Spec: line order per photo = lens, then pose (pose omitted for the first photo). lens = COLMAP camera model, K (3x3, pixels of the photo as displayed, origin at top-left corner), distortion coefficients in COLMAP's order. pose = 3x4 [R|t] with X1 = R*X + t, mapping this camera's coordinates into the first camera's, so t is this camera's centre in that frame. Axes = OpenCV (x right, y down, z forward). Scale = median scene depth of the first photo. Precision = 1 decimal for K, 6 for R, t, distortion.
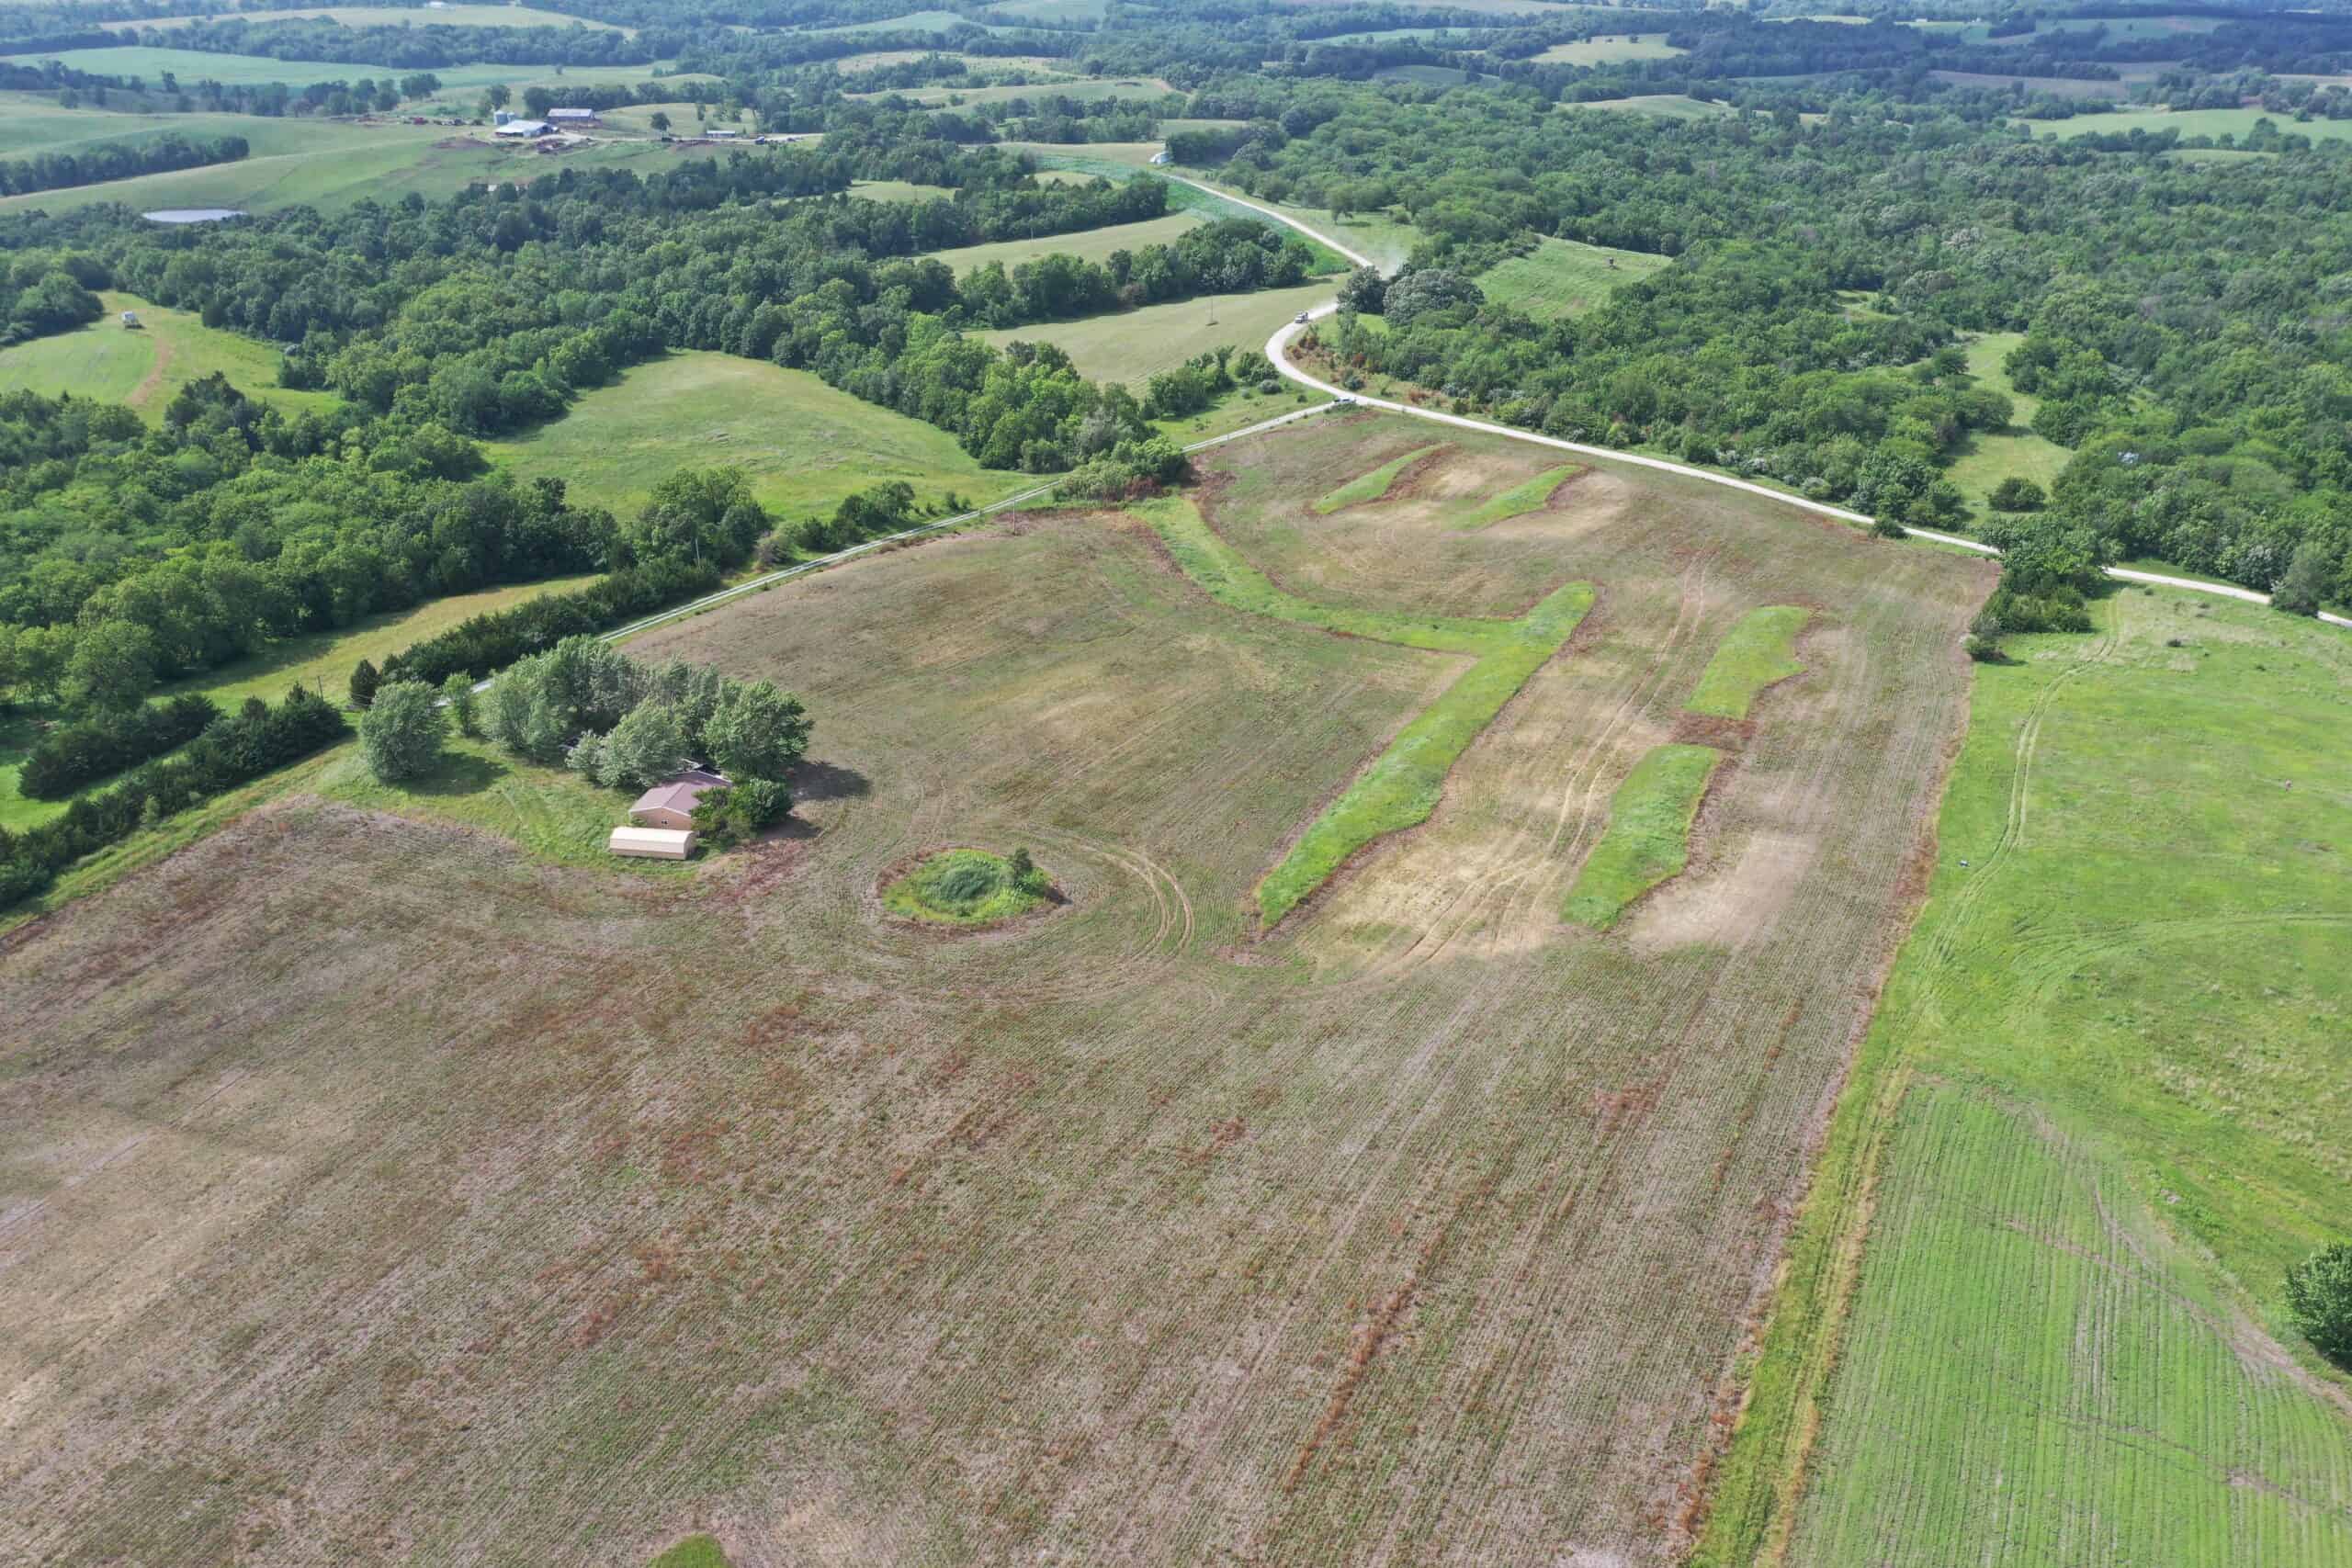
lens RADIAL K [[1854.2, 0, 1170.5], [0, 1854.2, 779.5], [0, 0, 1]] dist [-0.008043, 0.002540]
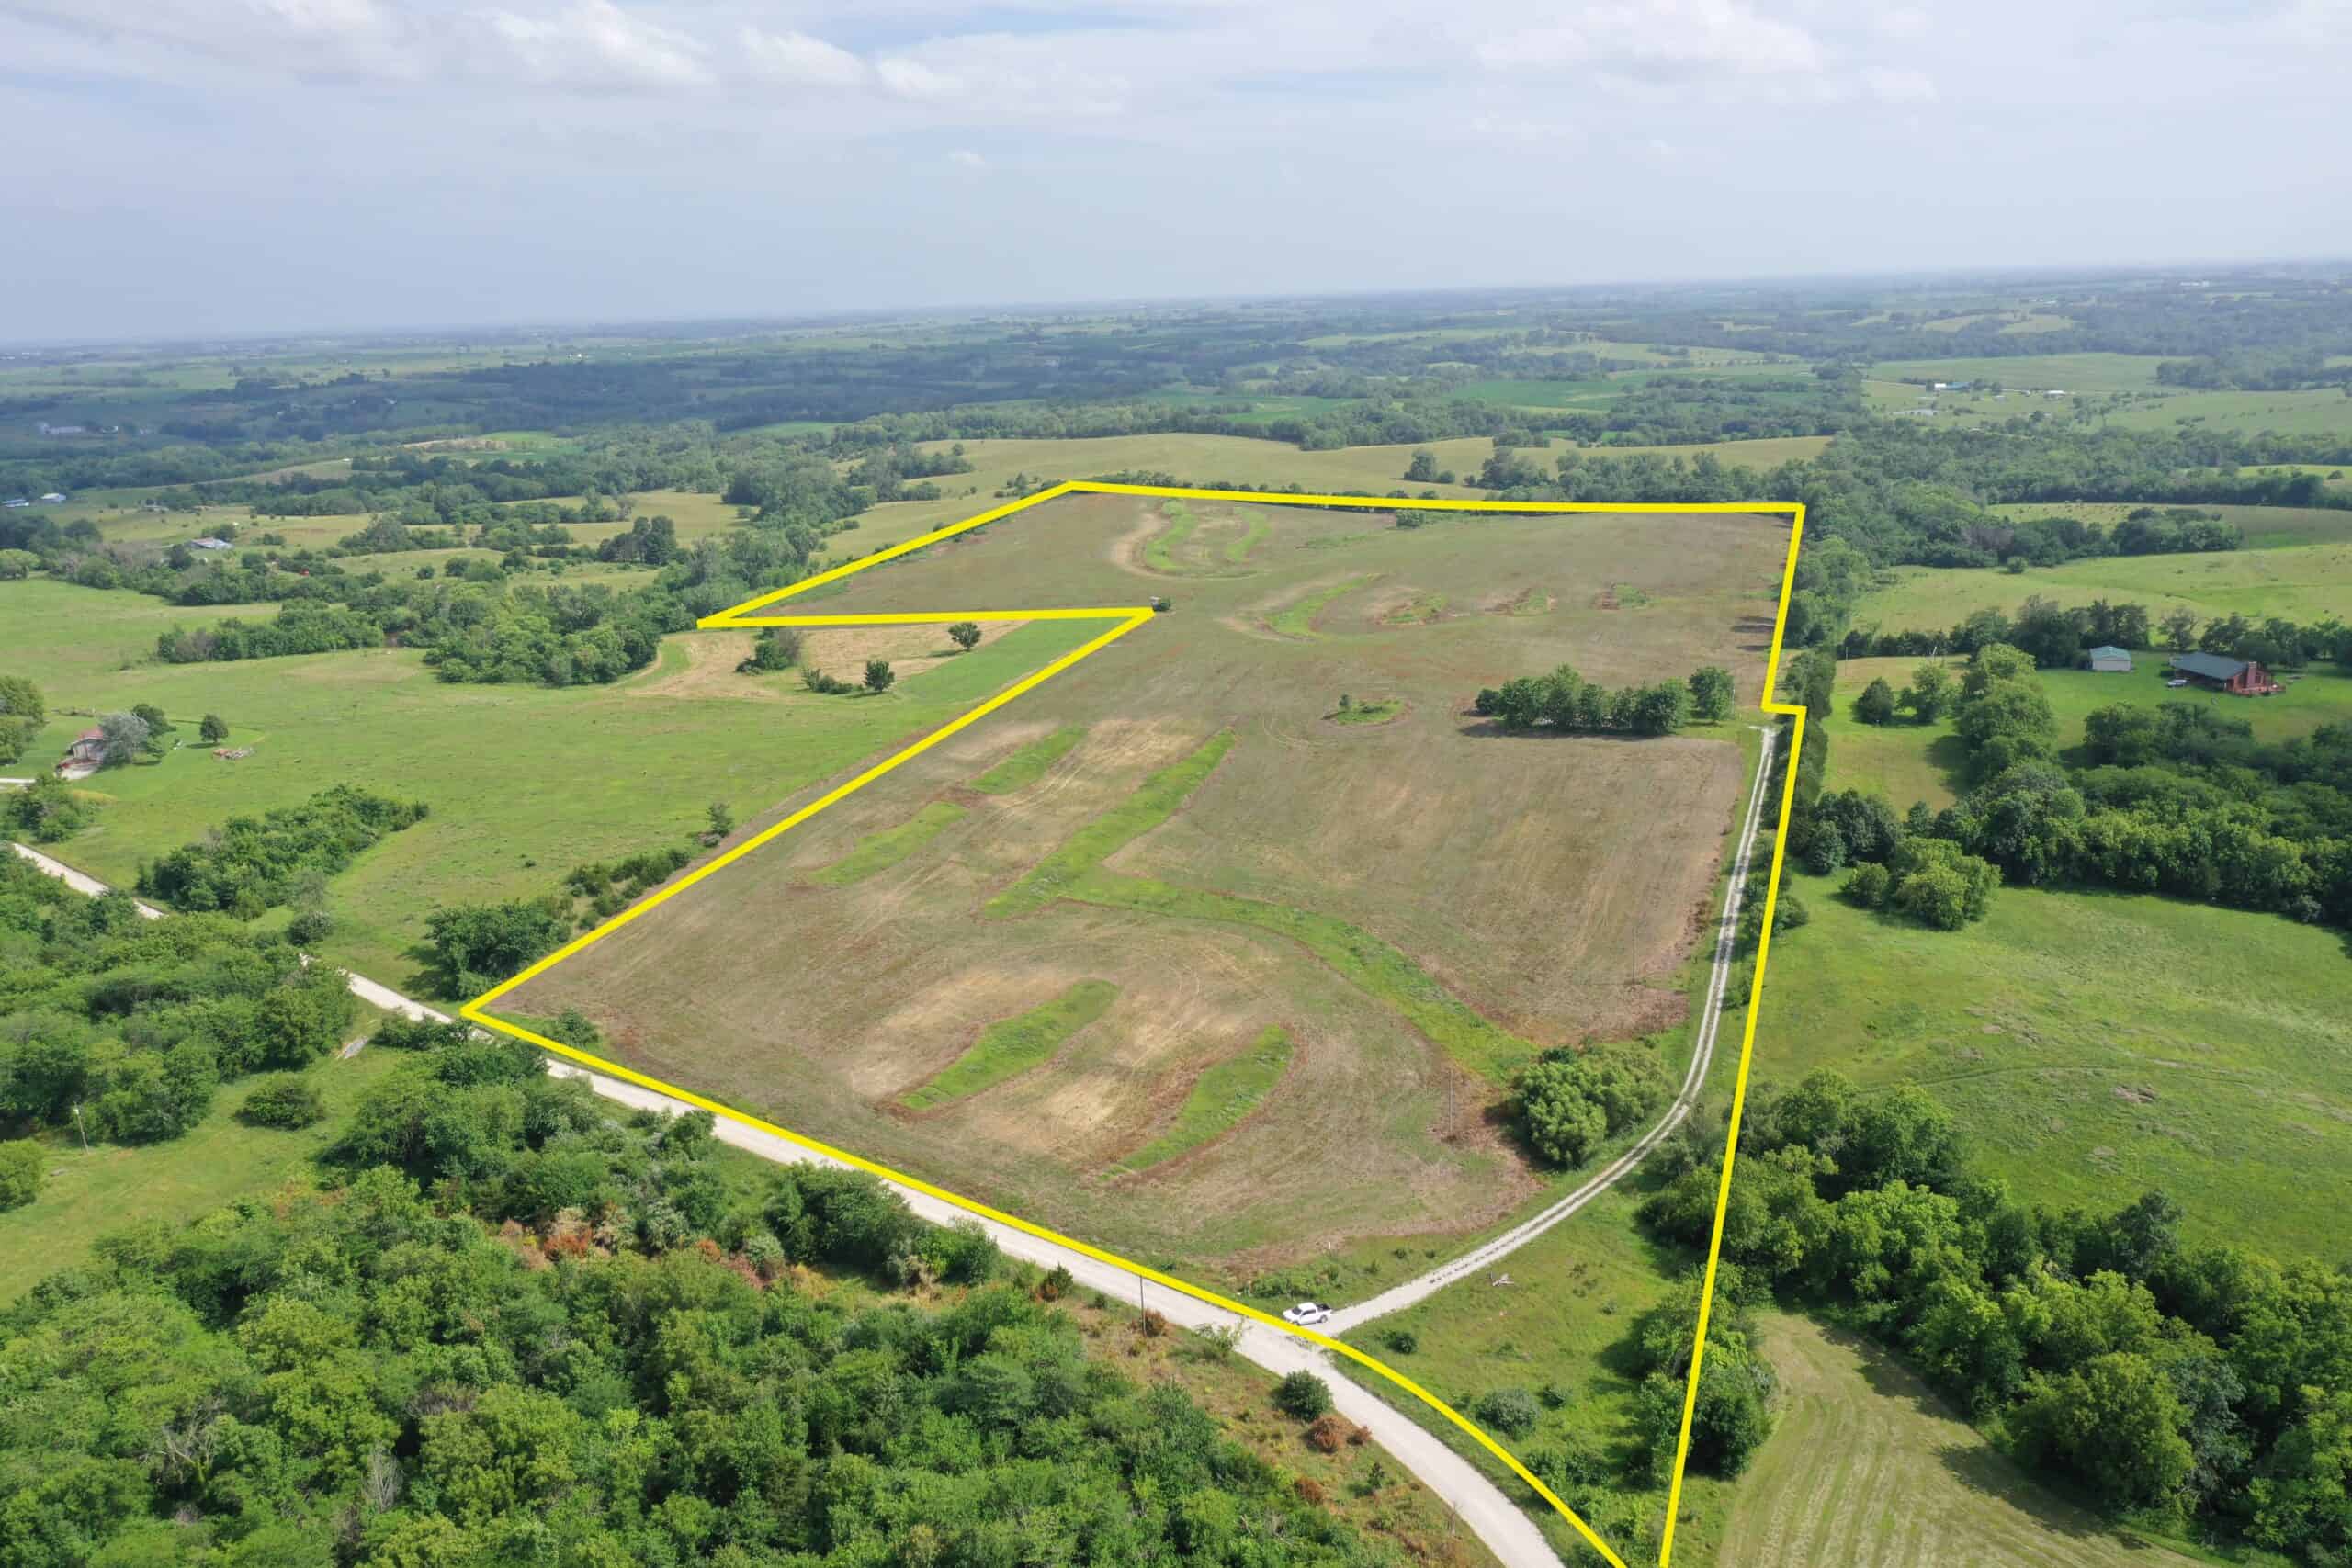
lens RADIAL K [[1874.4, 0, 1165.6], [0, 1874.4, 765.9], [0, 0, 1]] dist [-0.003454, -0.006088]
pose [[-0.992527, 0.050676, -0.111006, 0.262025], [-0.032658, 0.766194, 0.641779, -0.914454], [0.117575, 0.640608, -0.758813, 1.921126]]
